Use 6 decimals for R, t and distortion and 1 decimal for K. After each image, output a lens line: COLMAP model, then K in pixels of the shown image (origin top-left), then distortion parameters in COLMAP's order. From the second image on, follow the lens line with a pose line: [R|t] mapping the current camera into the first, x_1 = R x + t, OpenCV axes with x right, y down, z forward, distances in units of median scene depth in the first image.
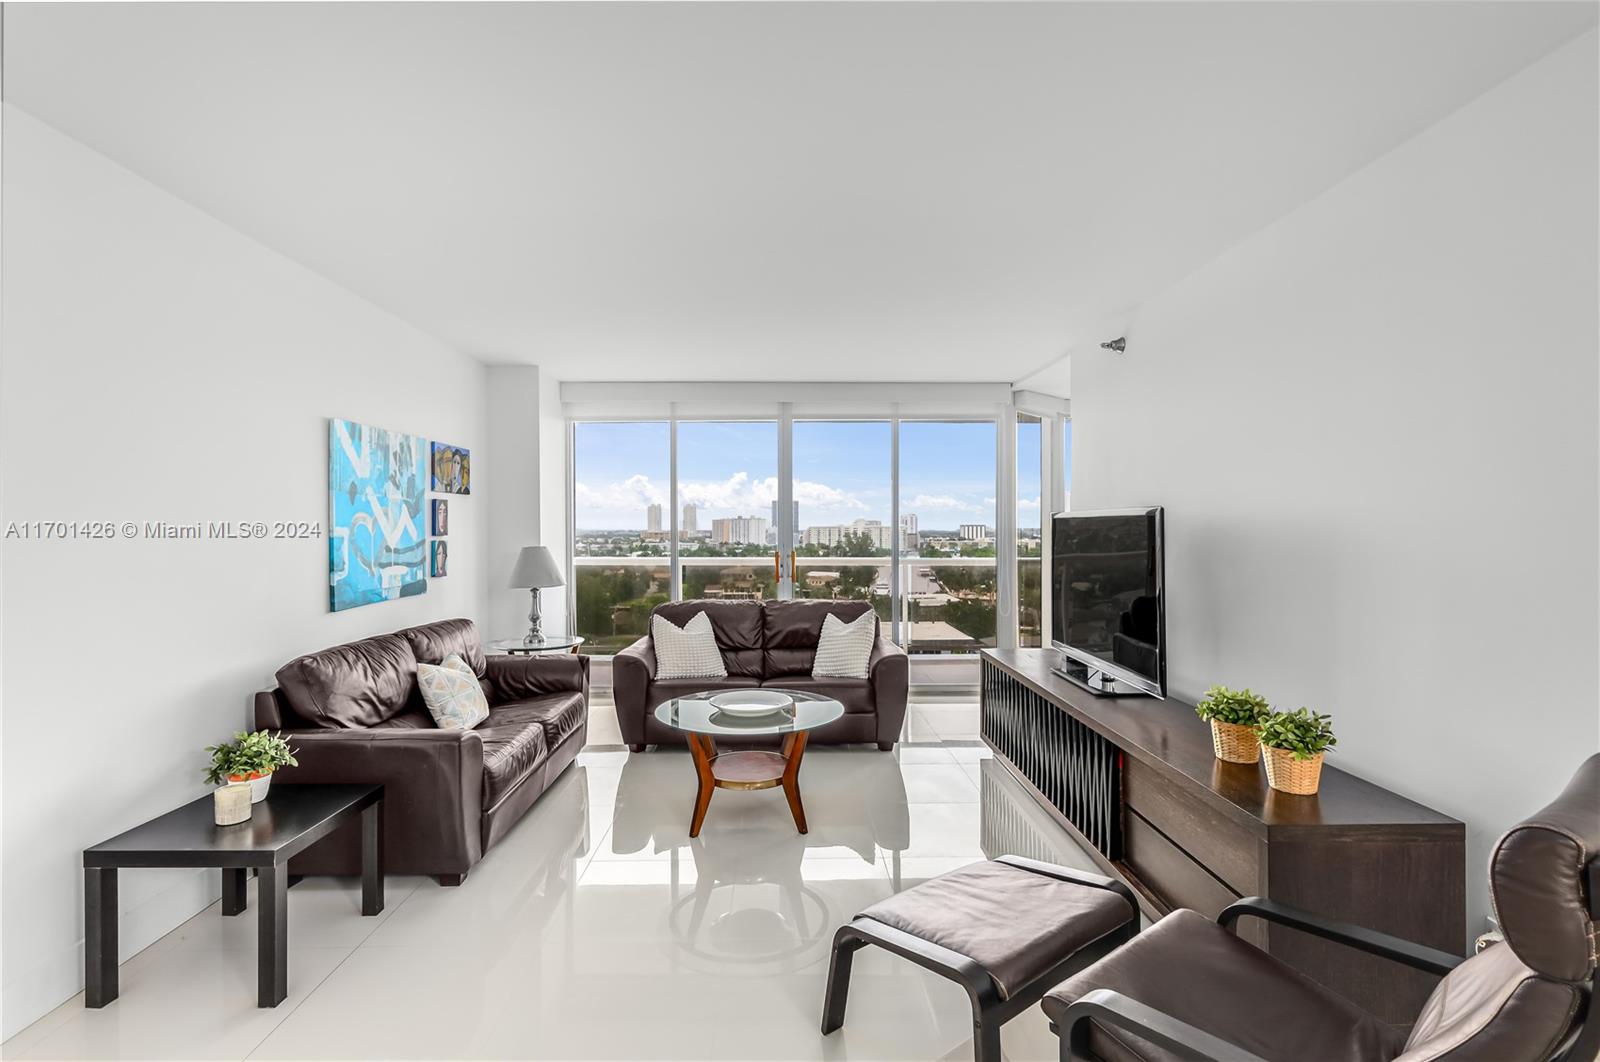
lens RADIAL K [[765.6, 0, 800.0], [0, 765.6, 531.0], [0, 0, 1]] dist [0.024490, 0.000470]
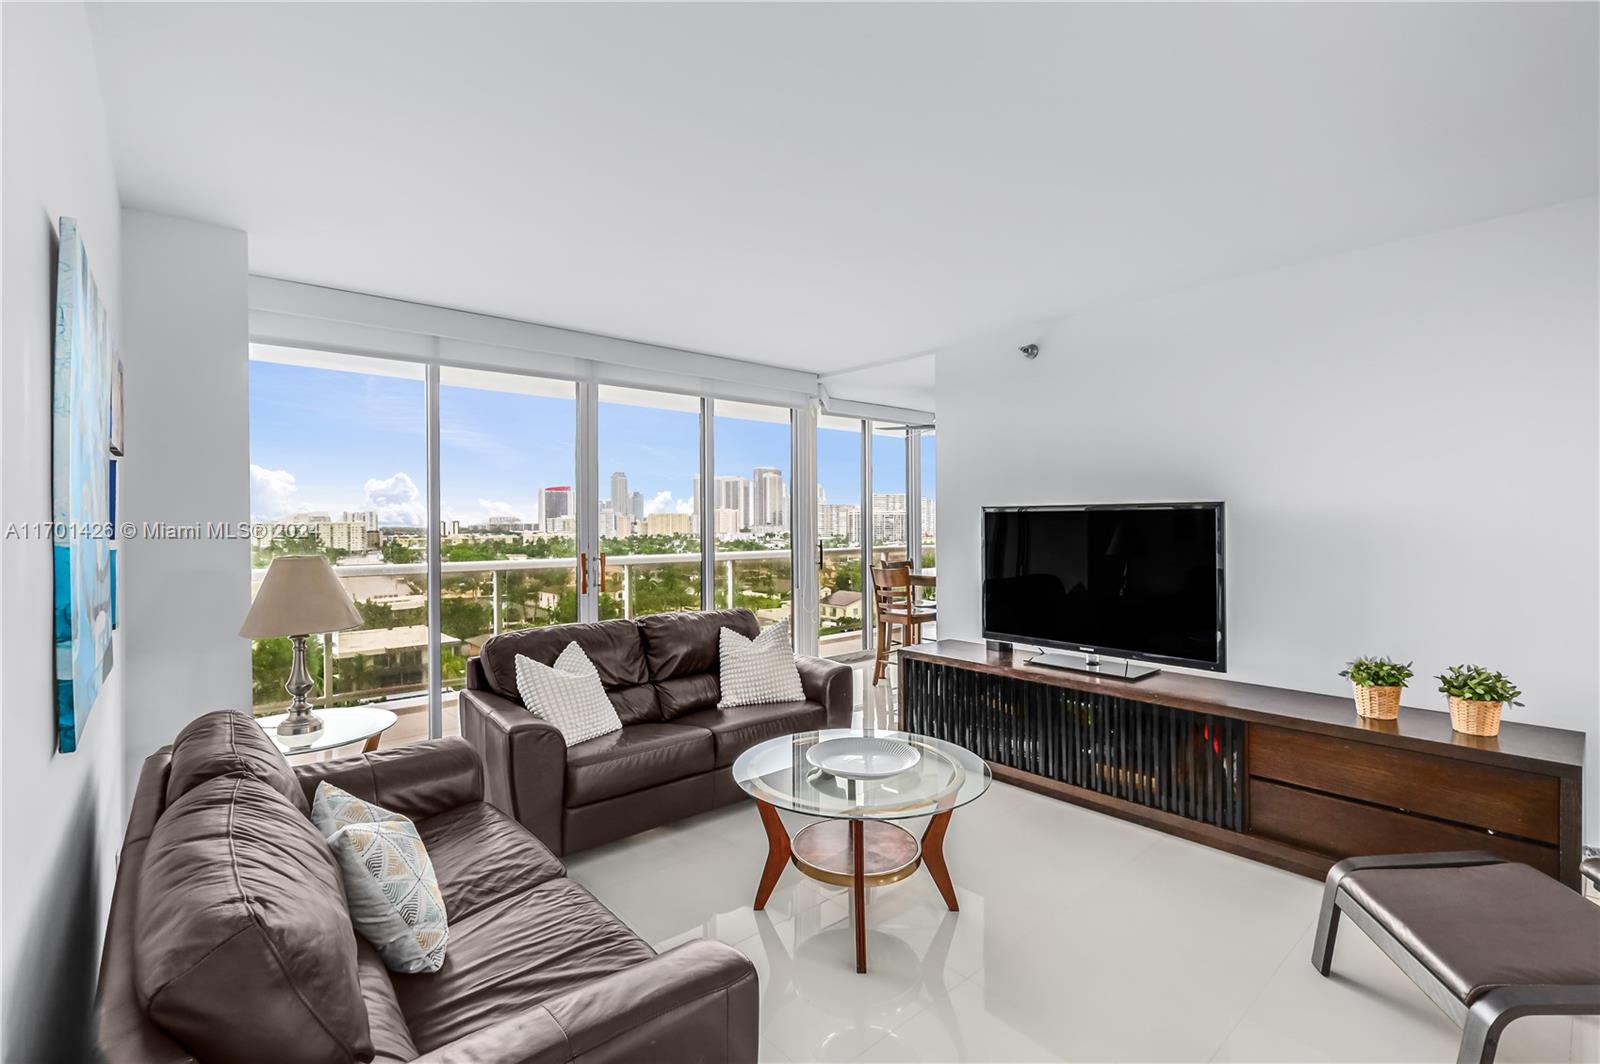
lens RADIAL K [[724.2, 0, 815.4], [0, 724.2, 523.3], [0, 0, 1]] dist [0.003343, 0.000491]
pose [[0.760812, -0.002482, 0.648967, -0.387202], [0.005742, 0.999979, -0.002907, -0.000090], [-0.648946, 0.005938, 0.760811, 0.353184]]
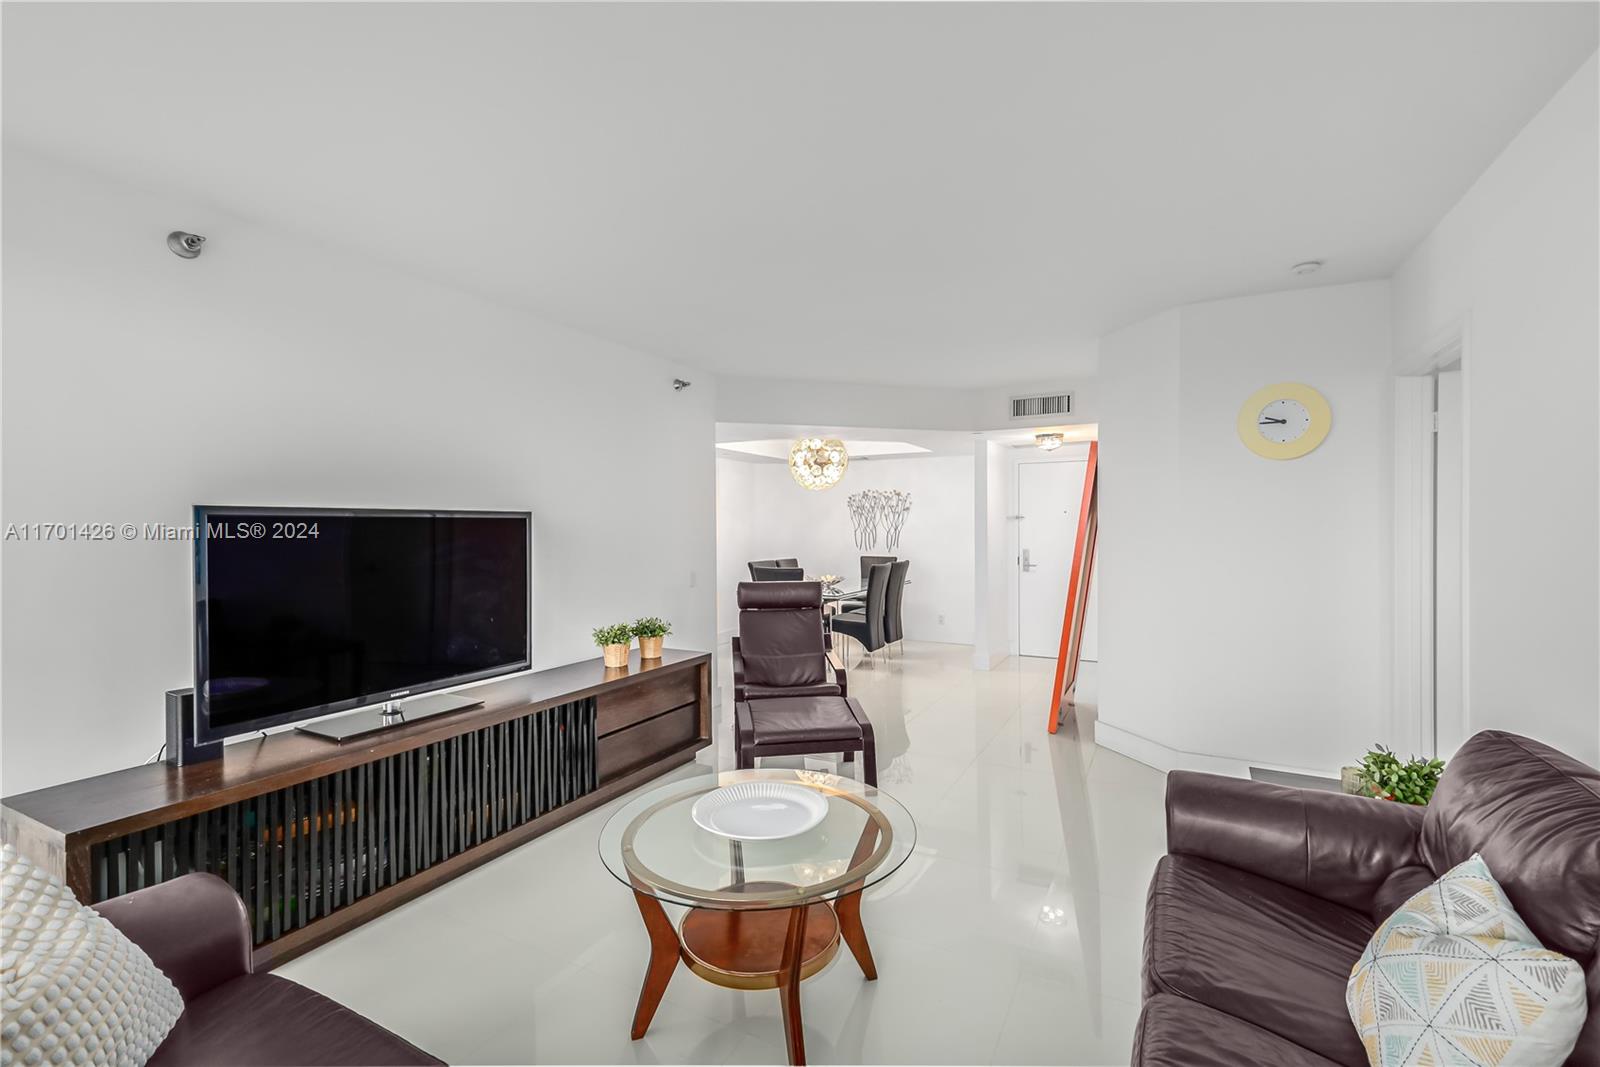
lens RADIAL K [[693.0, 0, 810.9], [0, 693.0, 527.1], [0, 0, 1]] dist [0.001824, 0.000216]
pose [[-0.876599, 0.010391, 0.481110, -0.251378], [0.016408, 0.999831, 0.008302, -0.004776], [-0.480942, 0.015171, -0.876621, 1.033446]]
